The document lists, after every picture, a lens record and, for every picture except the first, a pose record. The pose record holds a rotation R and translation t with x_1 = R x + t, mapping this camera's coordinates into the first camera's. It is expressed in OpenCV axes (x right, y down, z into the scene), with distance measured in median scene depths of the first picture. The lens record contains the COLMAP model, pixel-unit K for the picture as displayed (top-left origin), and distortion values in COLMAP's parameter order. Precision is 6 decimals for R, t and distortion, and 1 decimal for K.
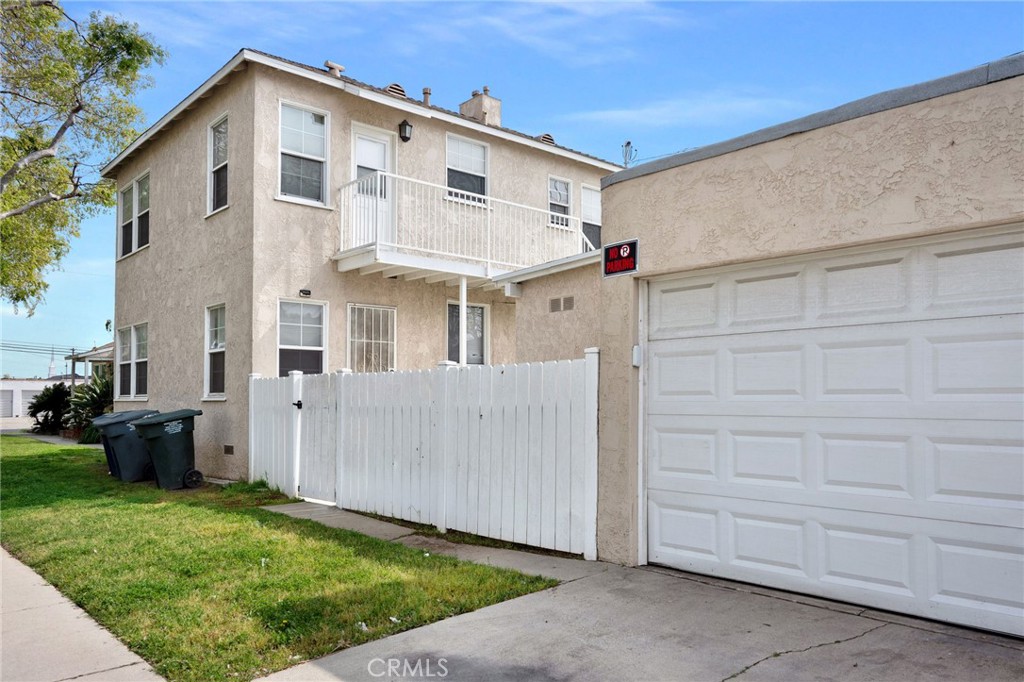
lens RADIAL K [[743.9, 0, 510.9], [0, 743.9, 372.9], [0, 0, 1]] dist [-0.007312, 0.032941]
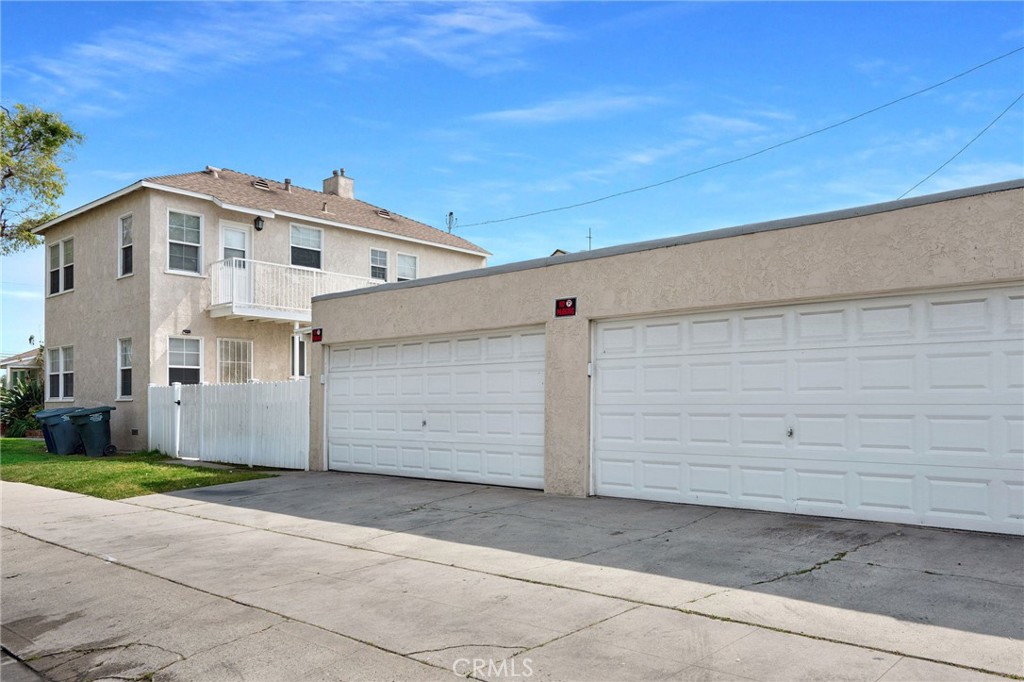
lens RADIAL K [[737.9, 0, 572.3], [0, 737.9, 391.2], [0, 0, 1]] dist [0.004501, 0.003723]
pose [[0.987660, -0.000662, 0.156611, 0.268522], [-0.002678, 0.999774, 0.021112, -0.016690], [-0.156590, -0.021271, 0.987435, -0.636173]]
